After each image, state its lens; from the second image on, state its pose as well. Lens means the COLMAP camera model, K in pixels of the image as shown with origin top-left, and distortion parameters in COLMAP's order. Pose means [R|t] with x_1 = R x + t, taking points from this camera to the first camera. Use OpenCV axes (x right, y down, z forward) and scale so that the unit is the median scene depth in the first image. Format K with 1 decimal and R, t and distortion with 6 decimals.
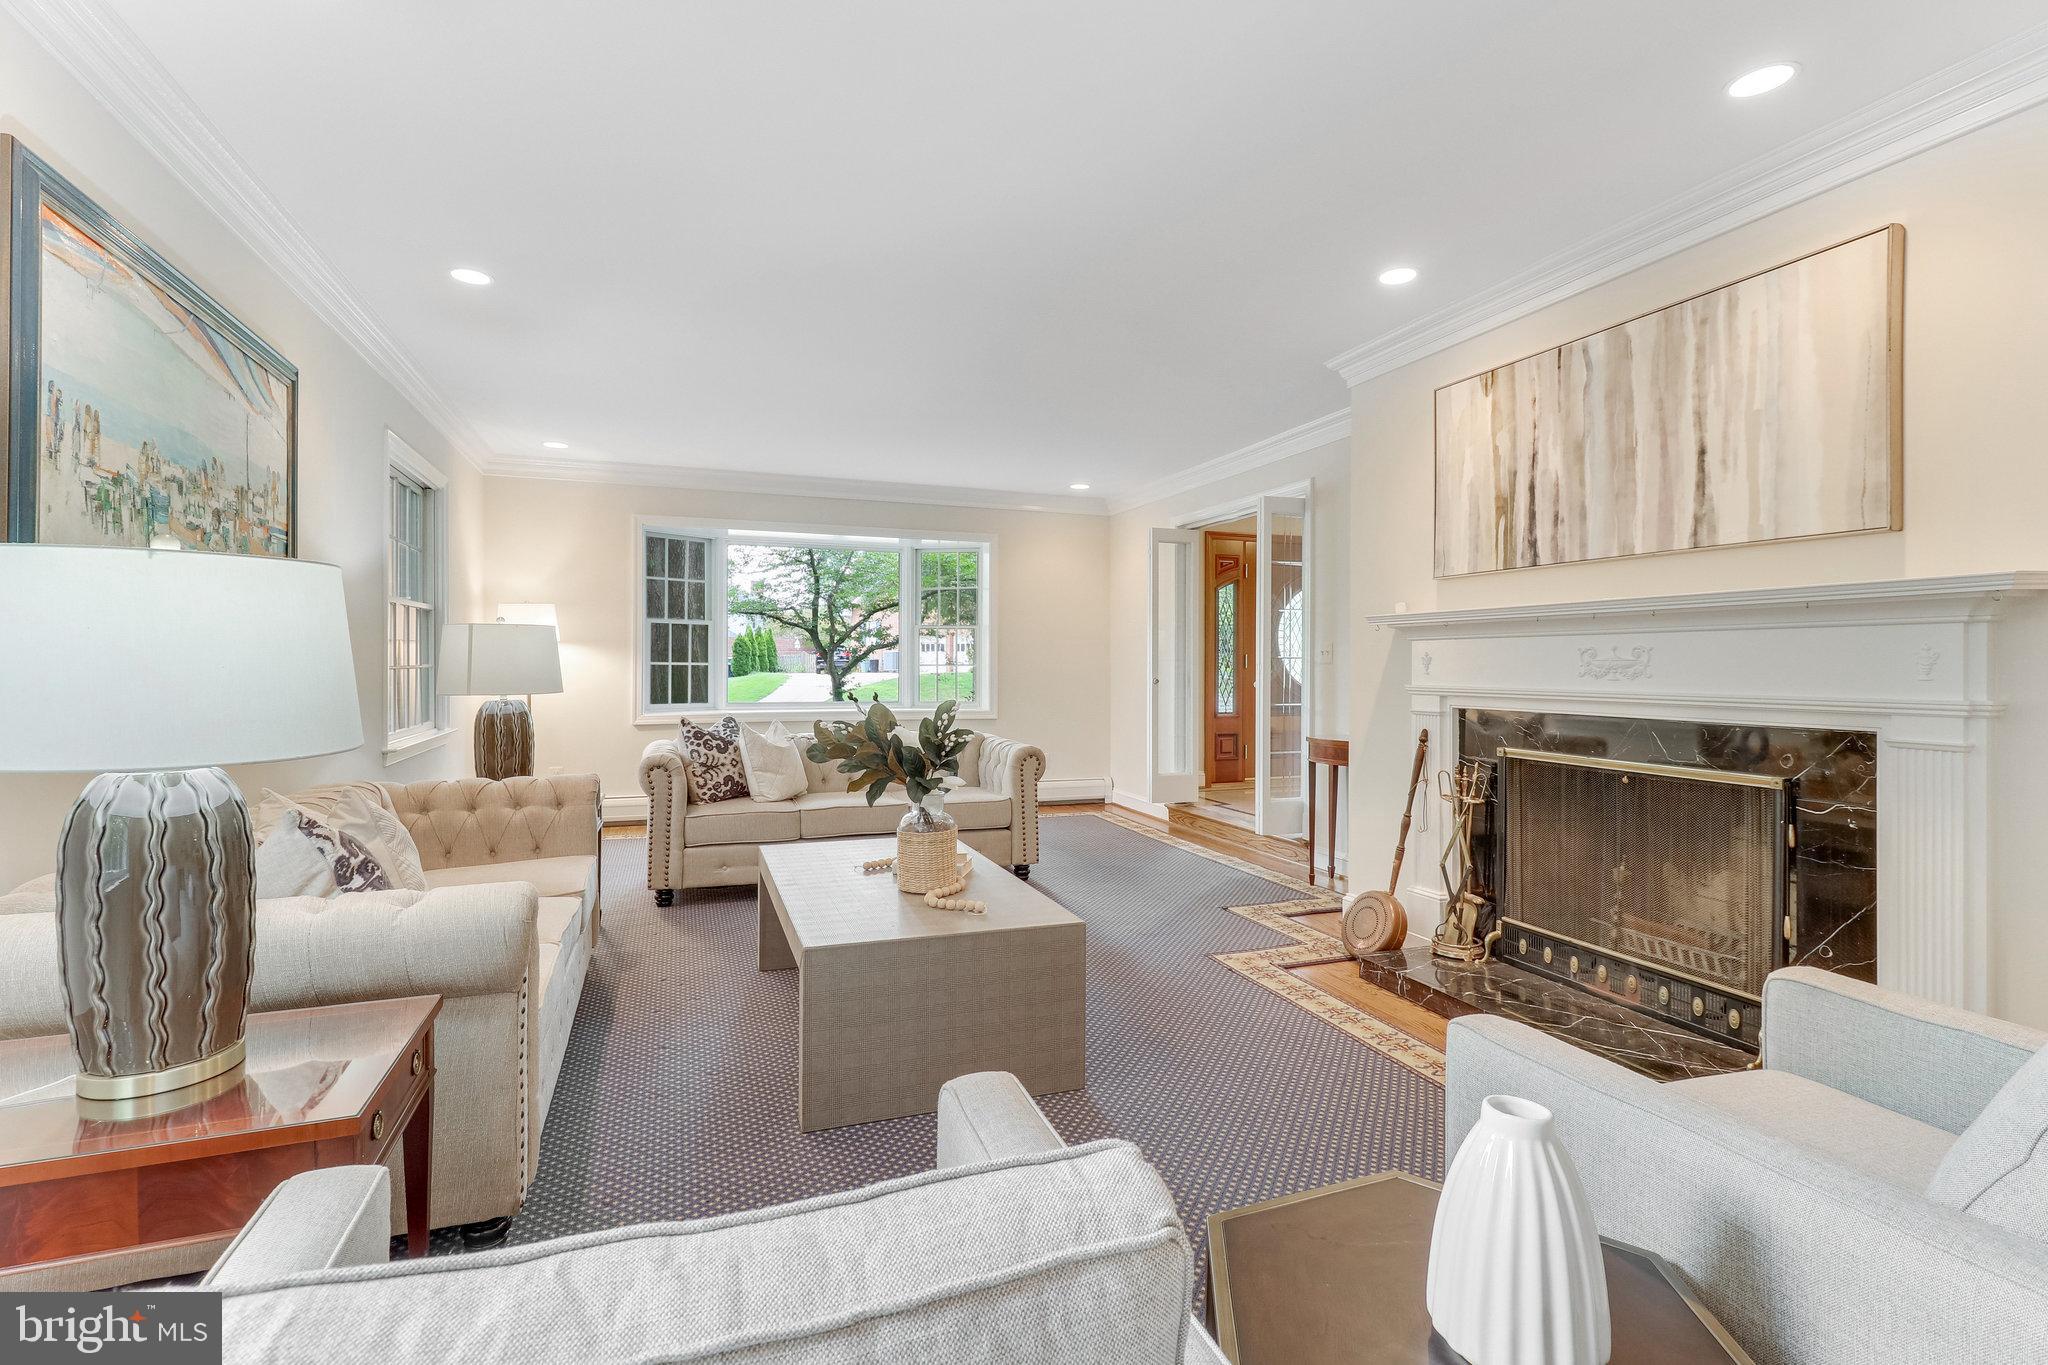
lens RADIAL K [[940.0, 0, 1015.9], [0, 940.0, 667.6], [0, 0, 1]] dist [0.001558, 0.000049]
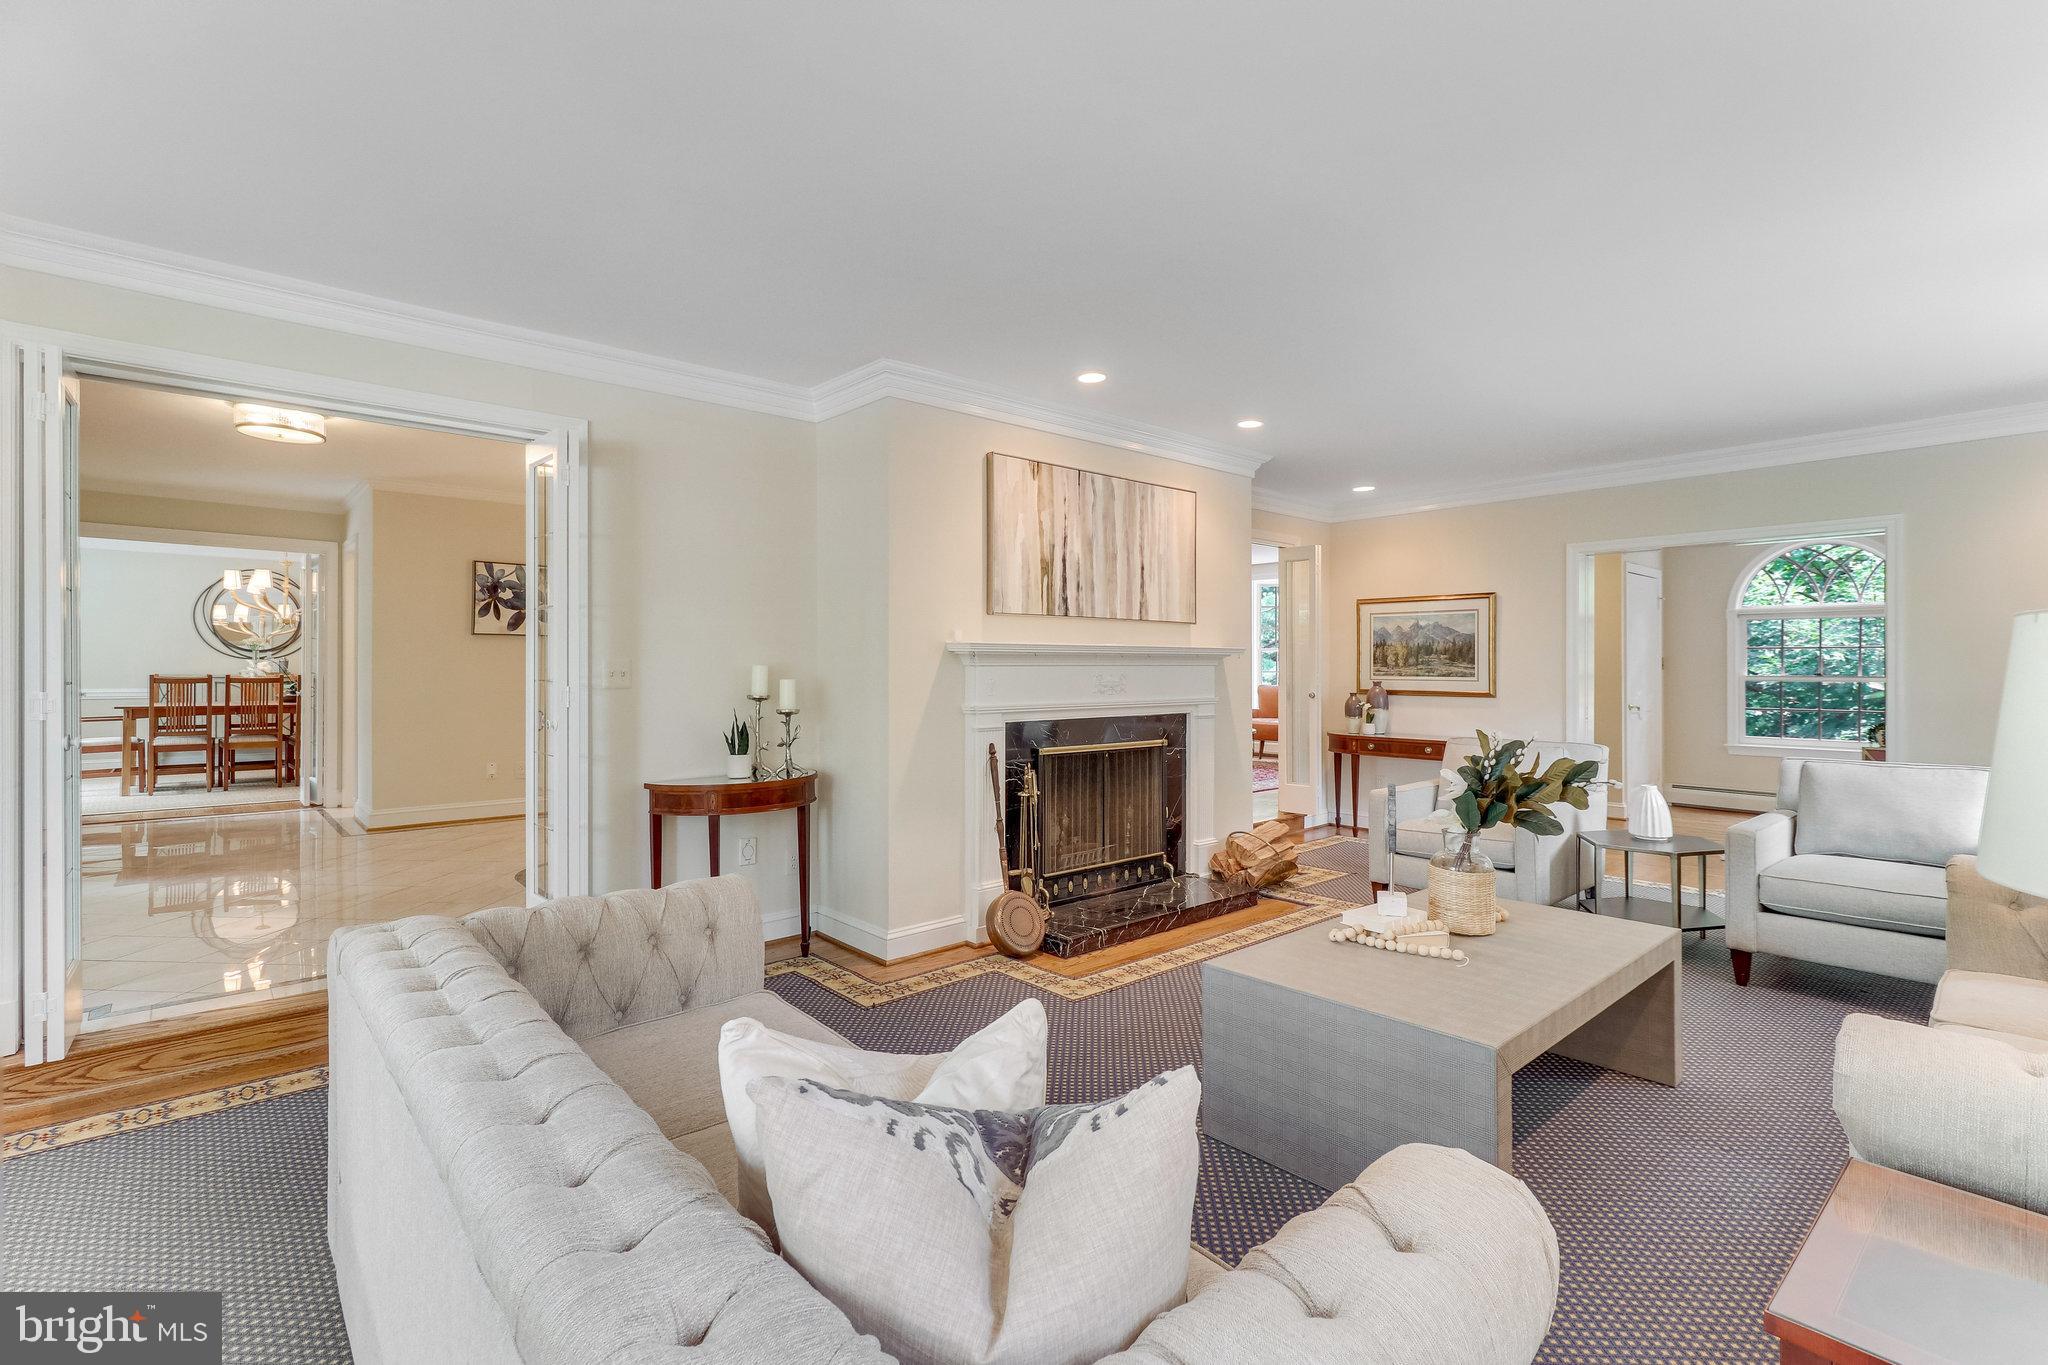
lens RADIAL K [[940.0, 0, 1020.1], [0, 940.0, 667.5], [0, 0, 1]] dist [0.001558, 0.000049]
pose [[-0.376936, -0.009155, 0.926194, -0.723971], [0.000168, 0.999950, 0.009953, -0.044003], [-0.926239, 0.003907, -0.376916, 1.570138]]
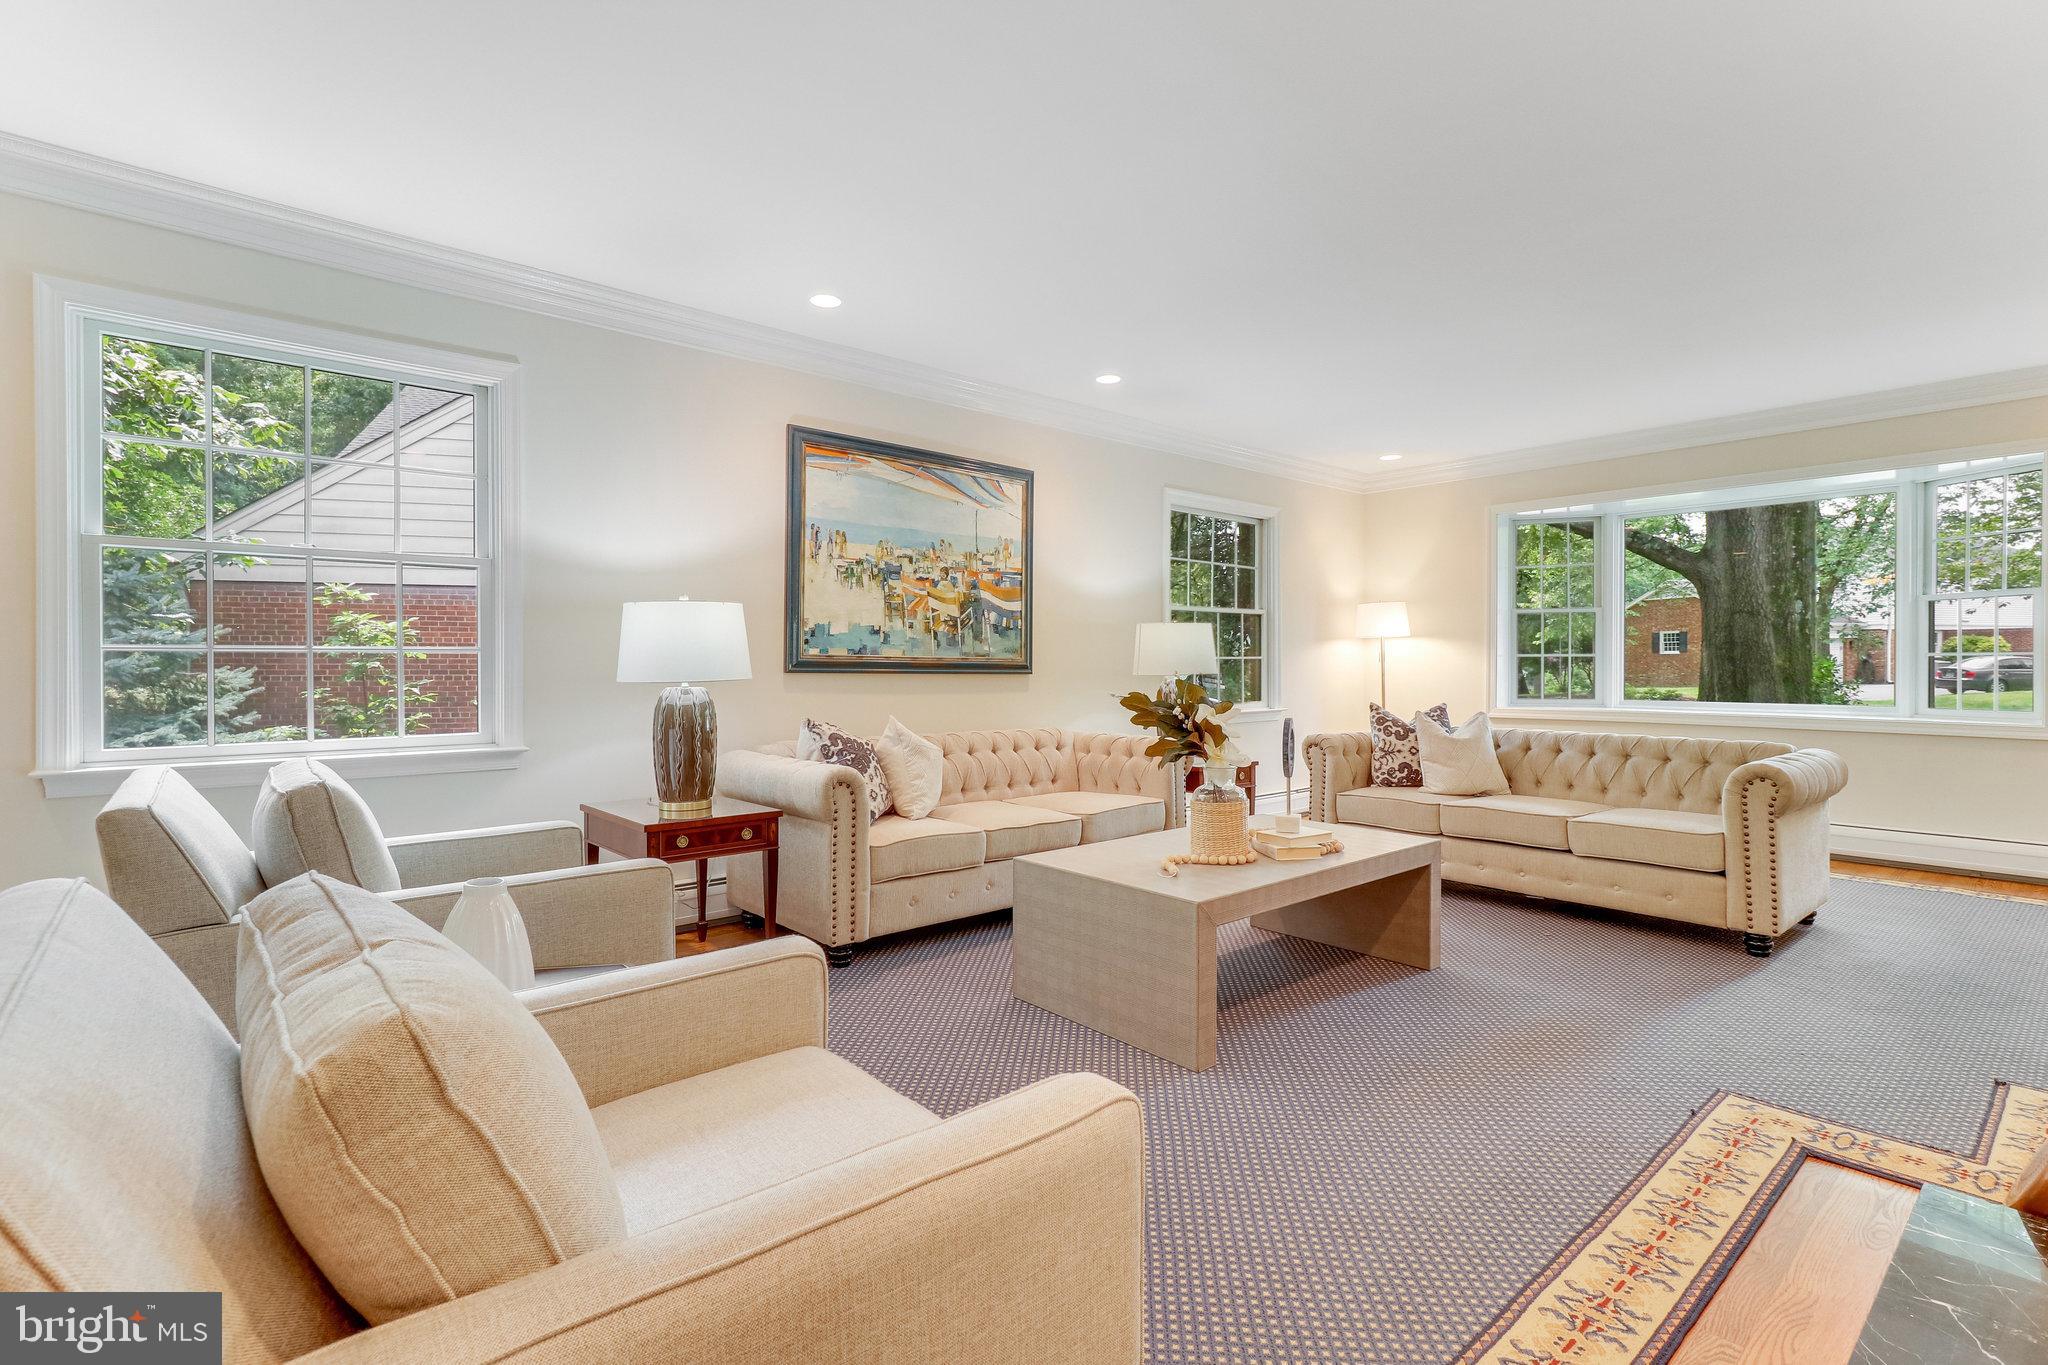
lens RADIAL K [[940.0, 0, 1023.9], [0, 940.0, 679.7], [0, 0, 1]] dist [0.001558, 0.000049]
pose [[0.361895, 0.008652, -0.932179, 0.697094], [-0.001340, 0.999961, 0.008761, 0.025846], [0.932218, -0.001922, 0.361892, 0.369749]]
